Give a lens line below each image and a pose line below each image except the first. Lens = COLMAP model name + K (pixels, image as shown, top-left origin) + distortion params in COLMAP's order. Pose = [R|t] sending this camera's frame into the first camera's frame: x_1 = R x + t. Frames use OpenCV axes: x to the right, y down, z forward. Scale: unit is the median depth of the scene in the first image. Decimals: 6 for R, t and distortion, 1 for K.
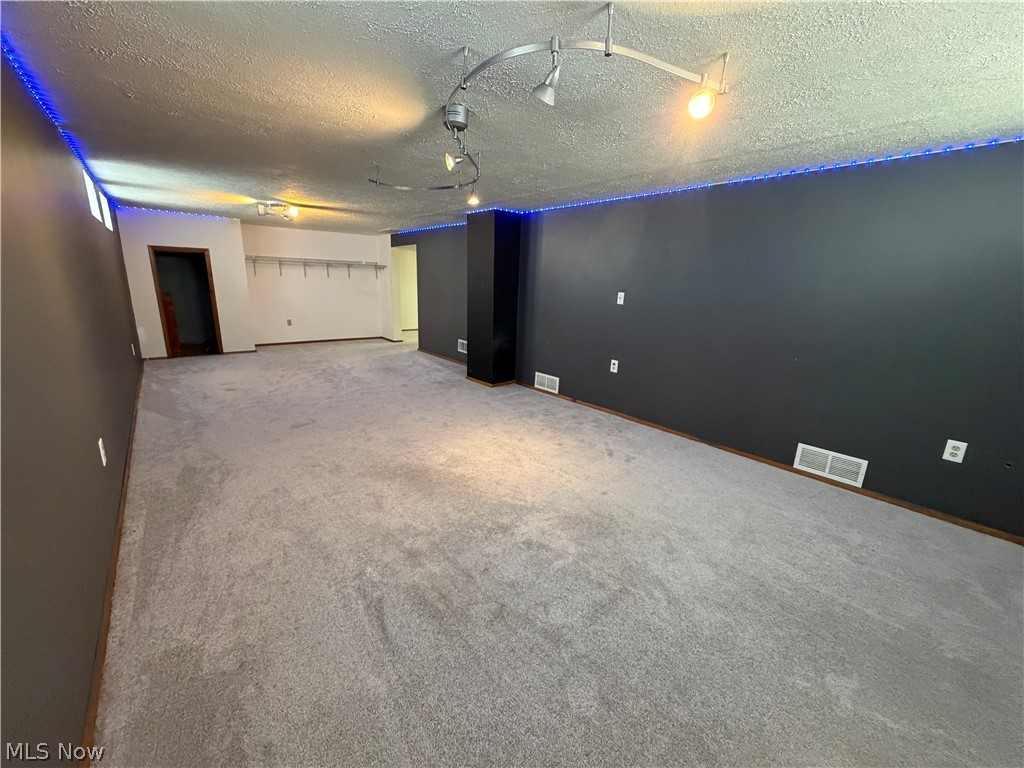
lens RADIAL K [[408.6, 0, 508.3], [0, 408.6, 384.4], [0, 0, 1]] dist [0.000440, 0.000072]
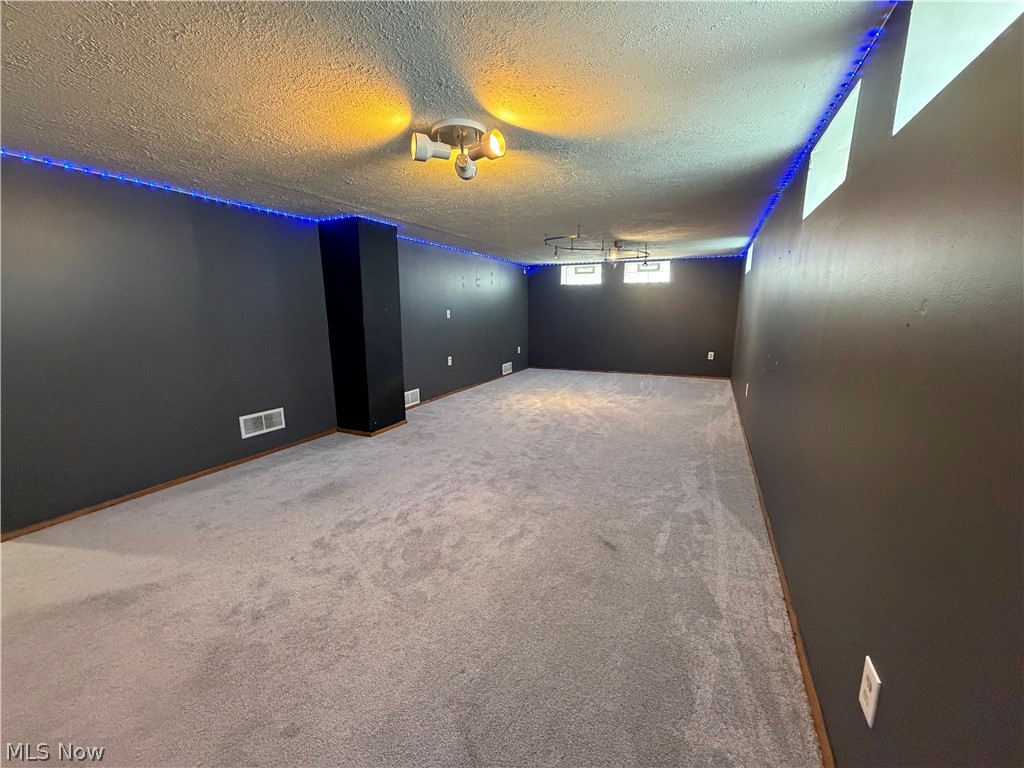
lens RADIAL K [[408.6, 0, 508.3], [0, 408.6, 384.4], [0, 0, 1]] dist [0.000440, 0.000072]
pose [[-0.418906, -0.203780, 0.884868, -0.963527], [0.201014, 0.929503, 0.309221, -0.321777], [-0.885500, 0.307406, -0.348412, 1.168828]]
